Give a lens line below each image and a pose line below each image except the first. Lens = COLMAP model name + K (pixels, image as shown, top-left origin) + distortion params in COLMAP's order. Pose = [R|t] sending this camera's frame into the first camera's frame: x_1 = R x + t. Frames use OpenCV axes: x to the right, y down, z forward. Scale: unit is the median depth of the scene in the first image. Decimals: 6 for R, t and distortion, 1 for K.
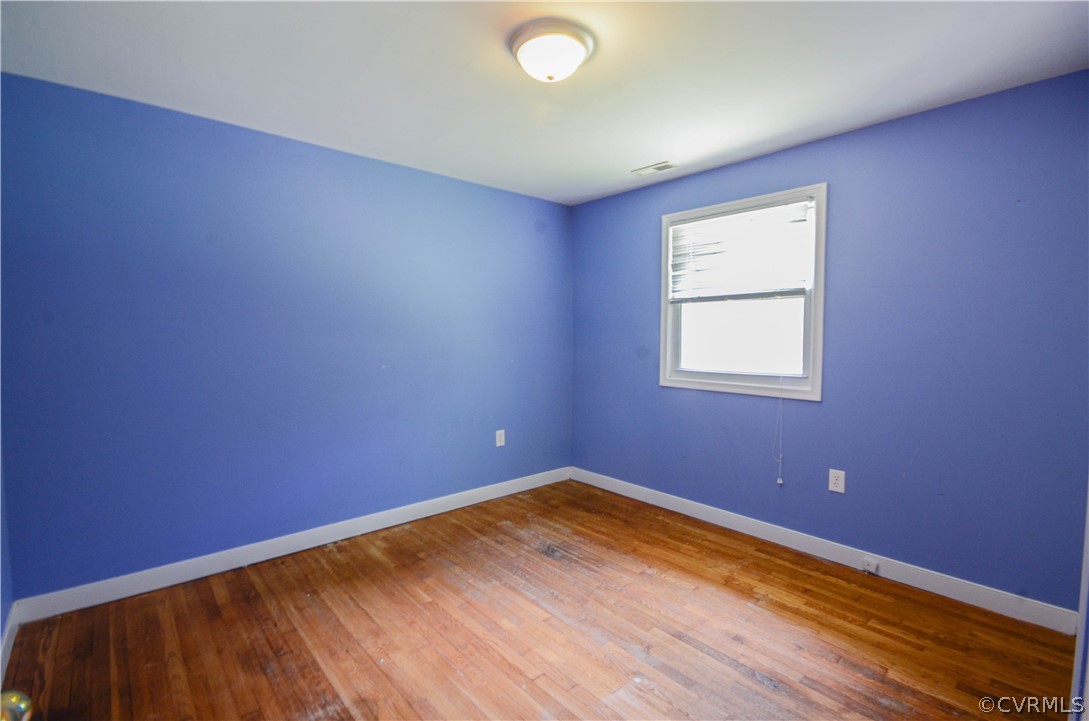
lens RADIAL K [[496.5, 0, 544.5], [0, 496.5, 360.5], [0, 0, 1]] dist [0.001912, -0.010601]
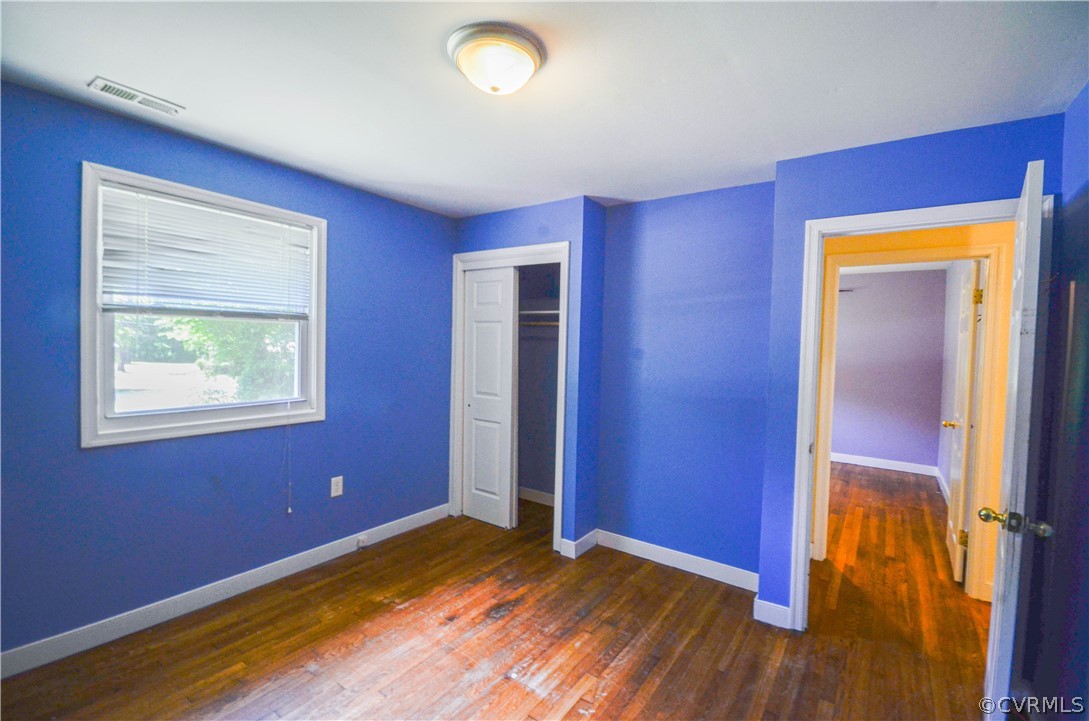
lens RADIAL K [[479.2, 0, 544.5], [0, 479.2, 360.5], [0, 0, 1]] dist [0.007153, -0.009372]
pose [[-0.230472, -0.037749, 0.972347, -0.544913], [0.031373, 0.998440, 0.046198, -0.076975], [-0.972573, 0.041153, -0.228928, 0.724149]]
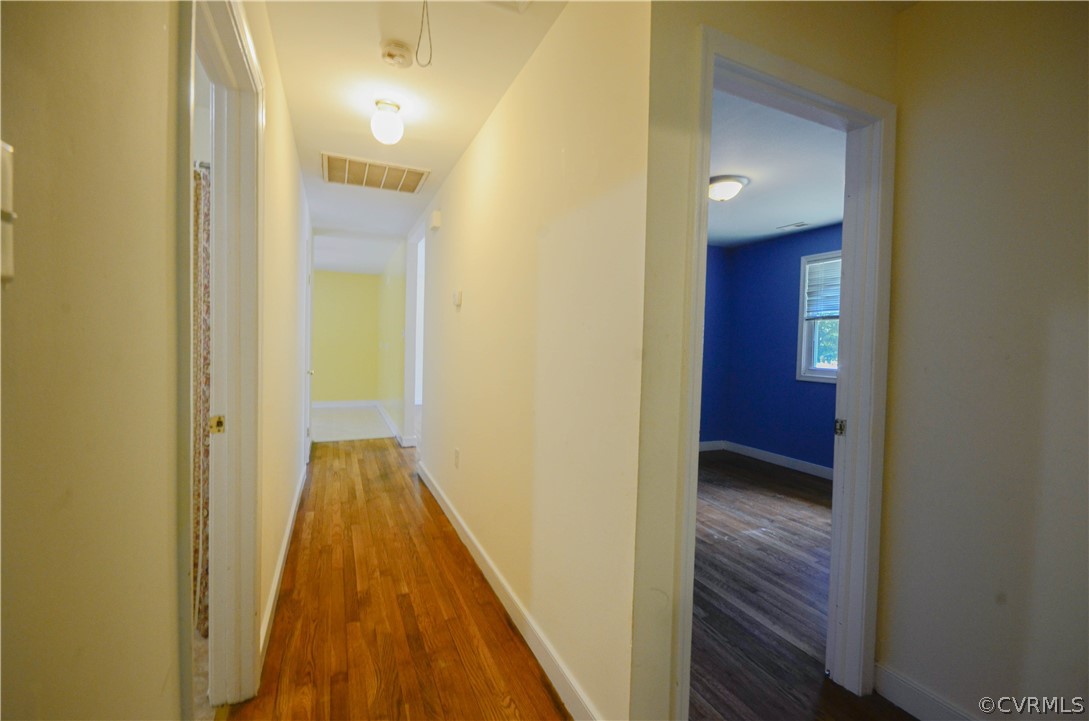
lens RADIAL K [[479.2, 0, 544.5], [0, 479.2, 360.5], [0, 0, 1]] dist [0.007153, -0.009372]
pose [[0.953653, 0.030103, -0.299399, -0.042546], [-0.038018, 0.999064, -0.020645, 0.061652], [0.298498, 0.031070, 0.953905, -0.576301]]
